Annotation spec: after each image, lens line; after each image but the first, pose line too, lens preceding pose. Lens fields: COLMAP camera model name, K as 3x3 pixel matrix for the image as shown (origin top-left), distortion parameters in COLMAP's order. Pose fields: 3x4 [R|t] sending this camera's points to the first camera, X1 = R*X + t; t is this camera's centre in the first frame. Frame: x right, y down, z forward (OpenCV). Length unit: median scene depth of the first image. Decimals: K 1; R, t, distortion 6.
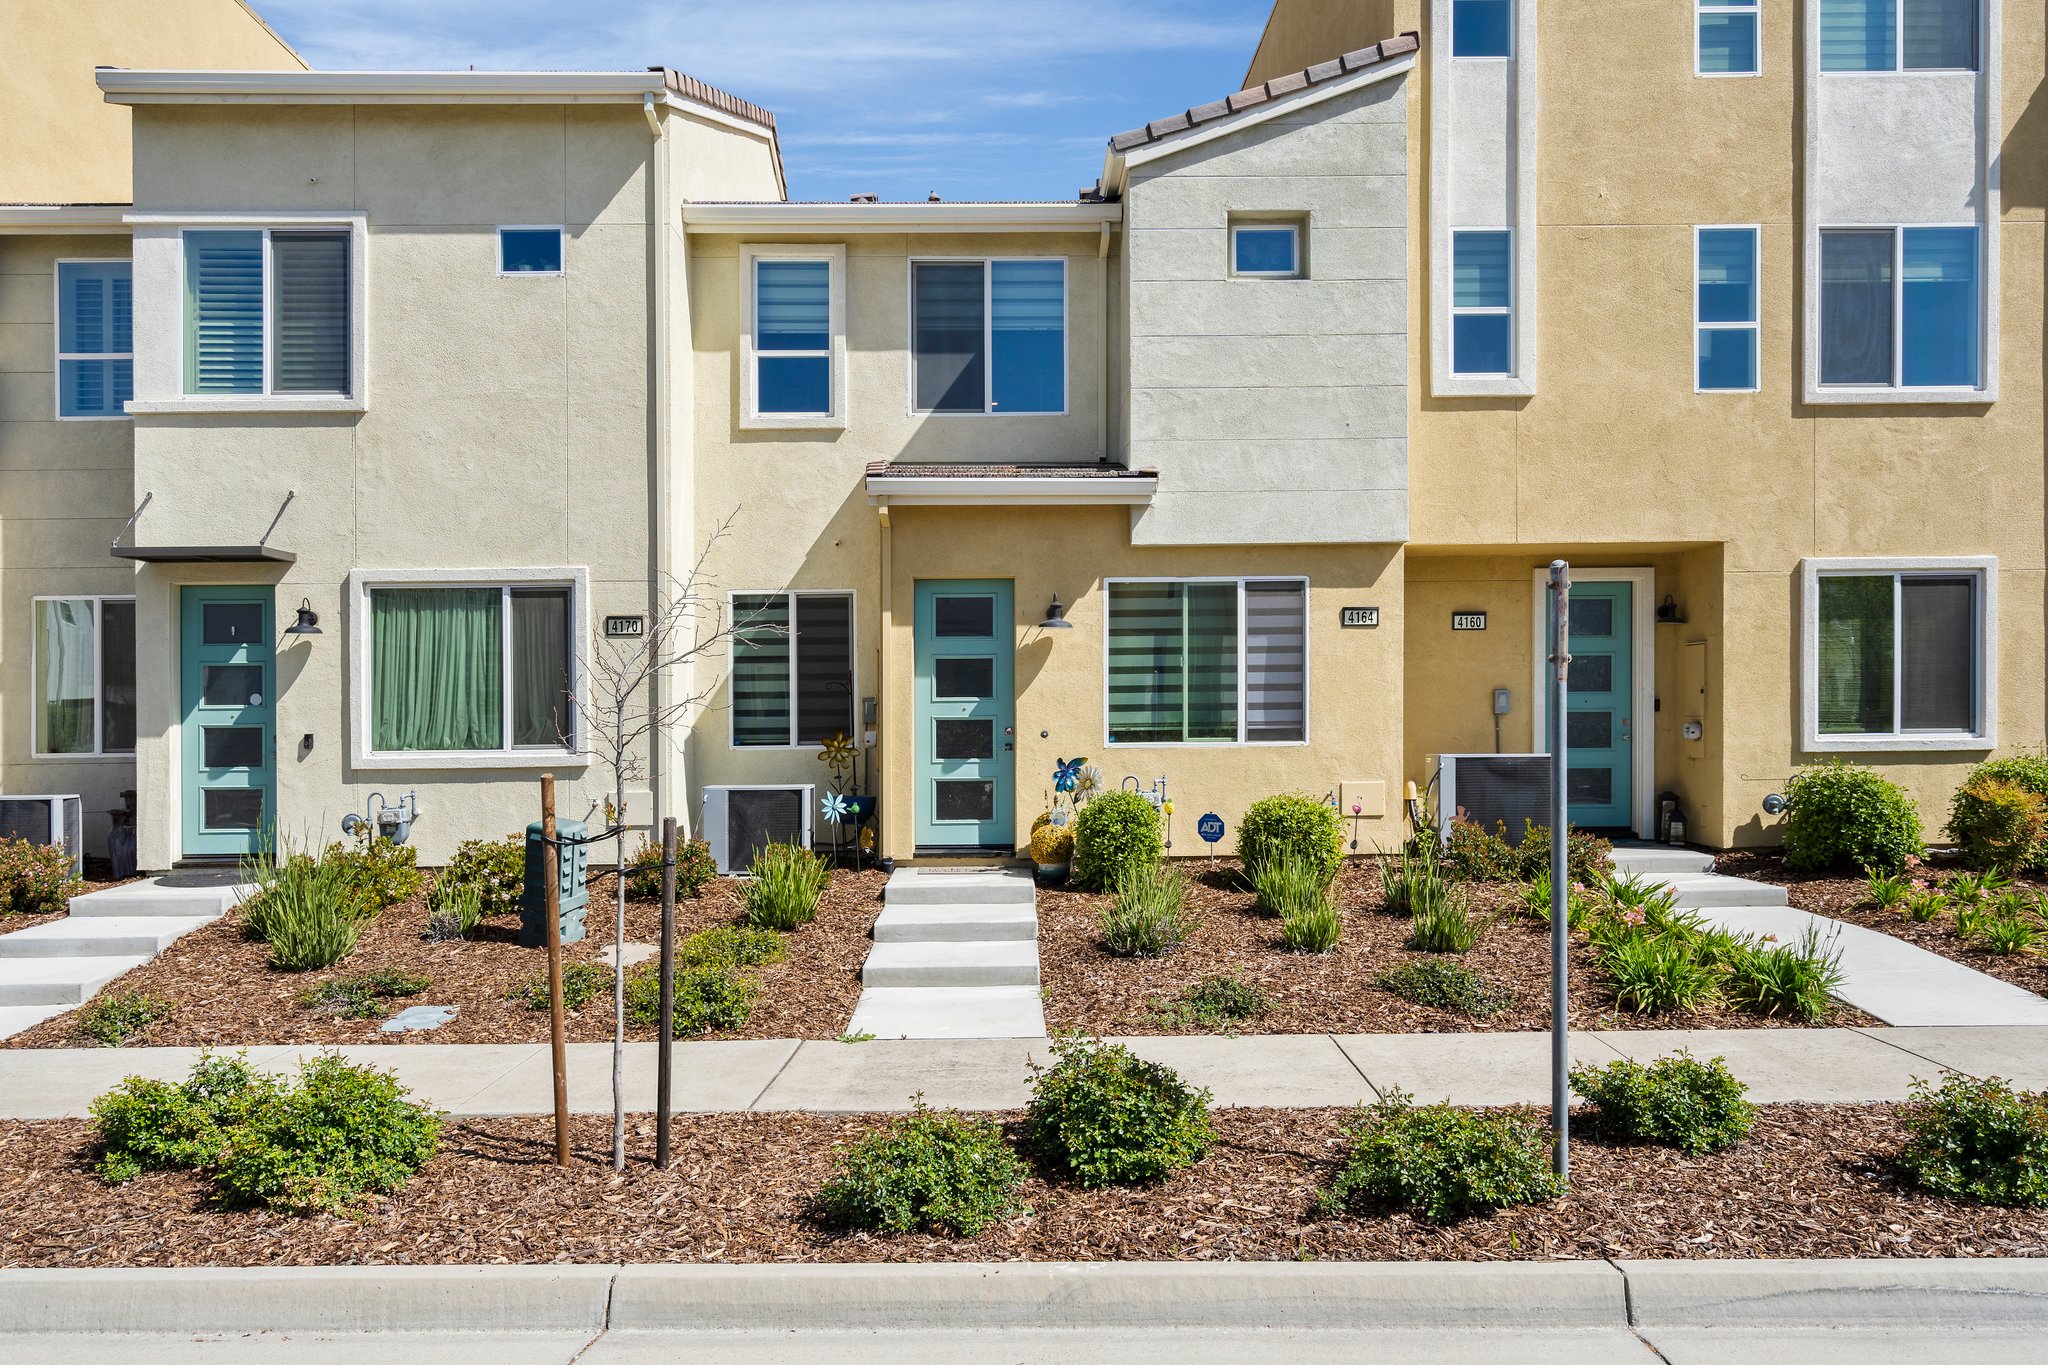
lens RADIAL K [[1533.3, 0, 1088.3], [0, 1533.3, 709.0], [0, 0, 1]] dist [0.032251, -0.032468]
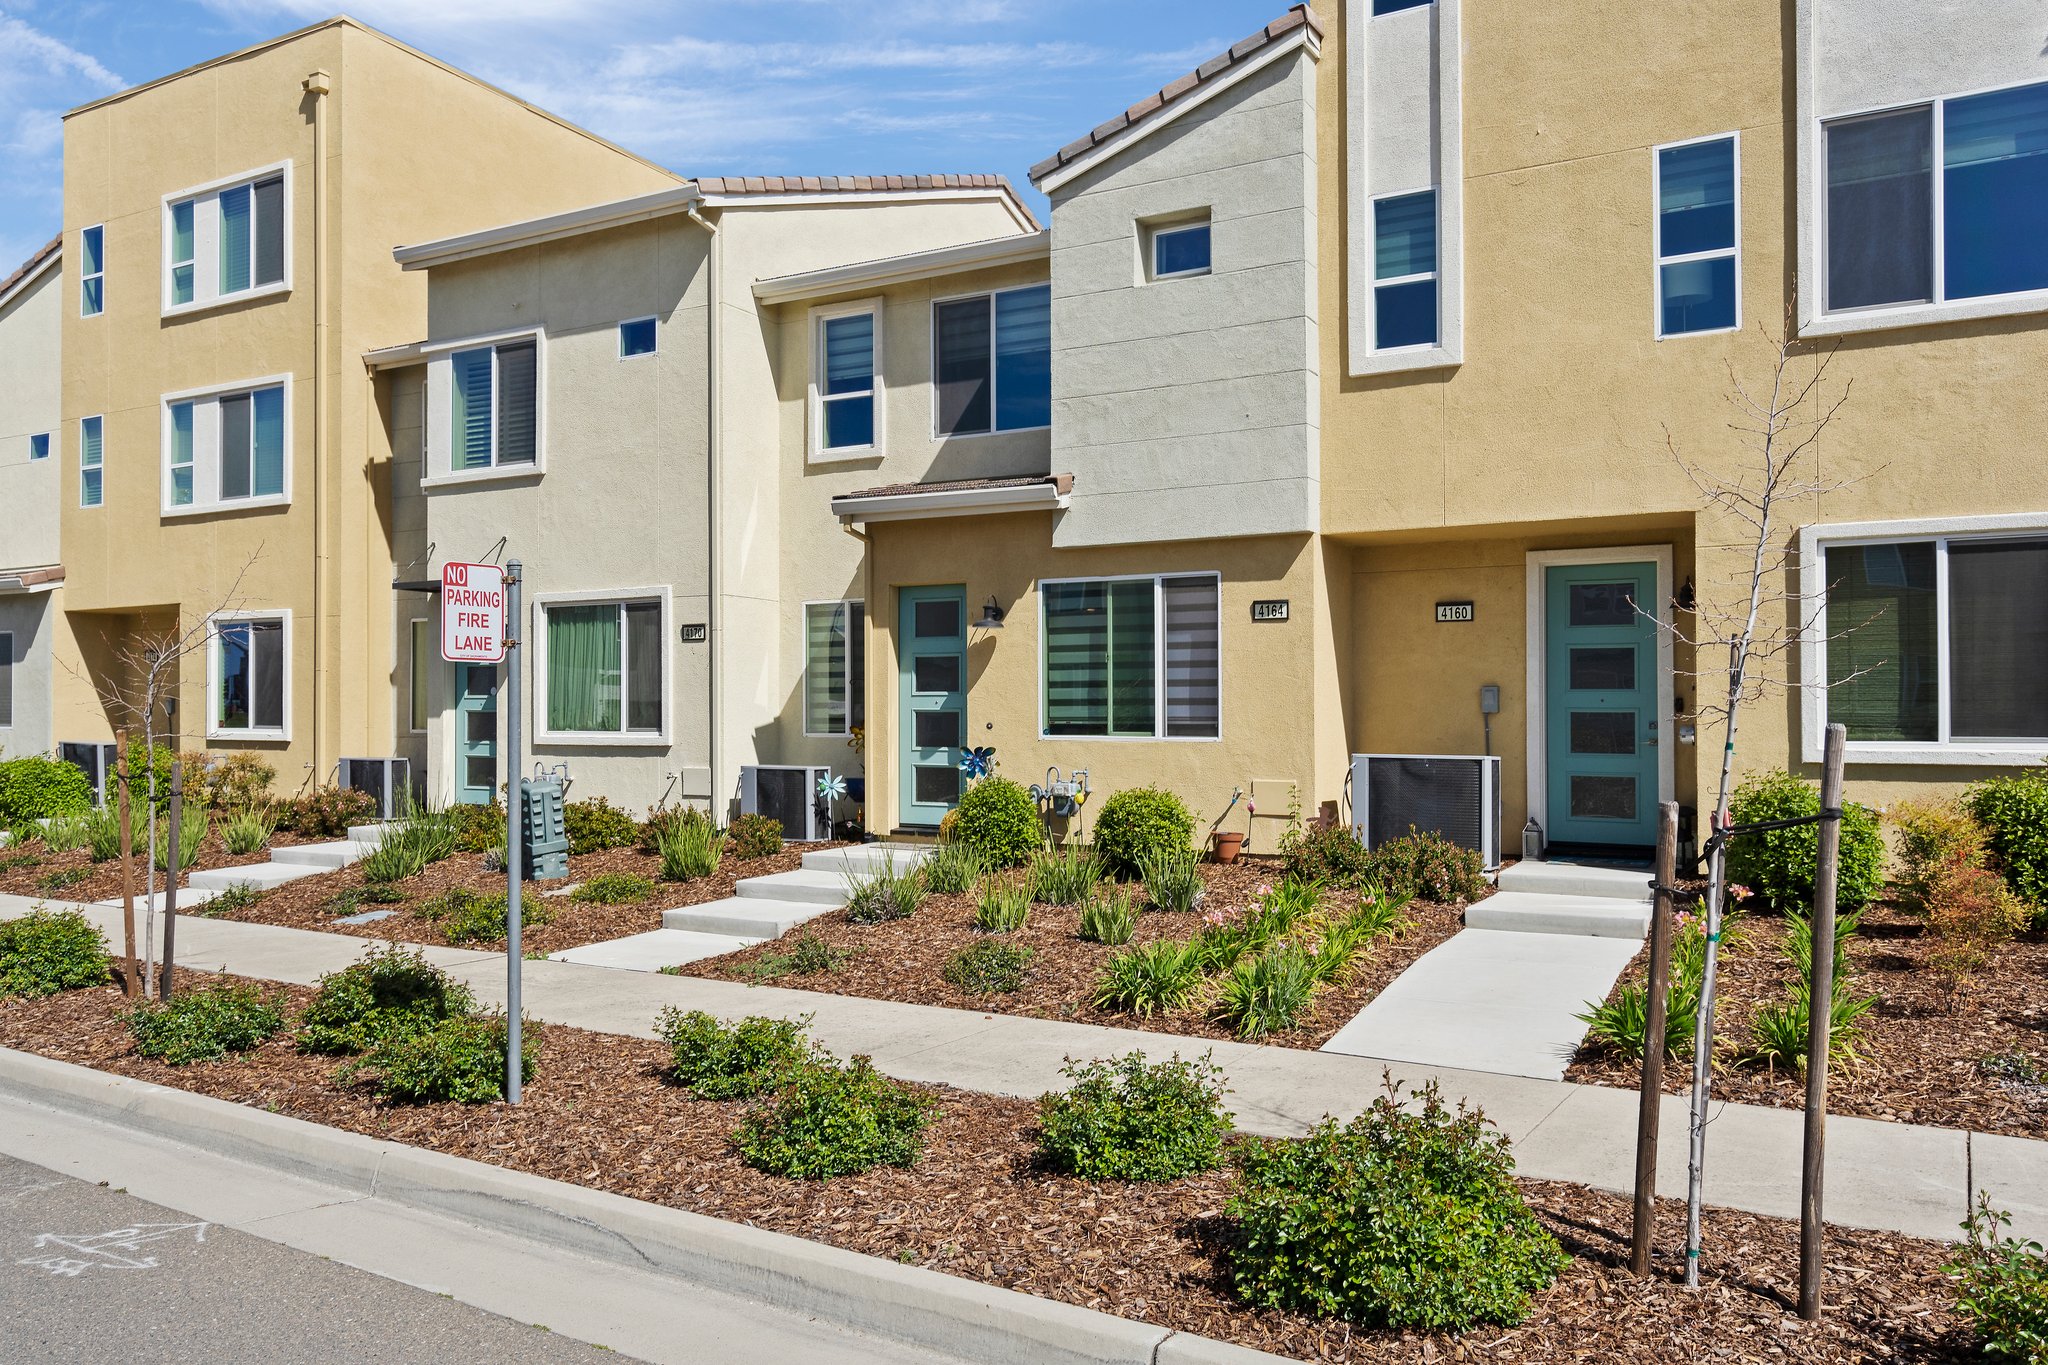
lens RADIAL K [[1582.4, 0, 1127.8], [0, 1582.4, 686.0], [0, 0, 1]] dist [0.034097, -0.024374]
pose [[0.850372, 0.001198, -0.526180, 0.628732], [-0.012202, 0.999773, -0.017445, 0.006443], [0.526040, 0.021255, 0.850194, 0.099761]]
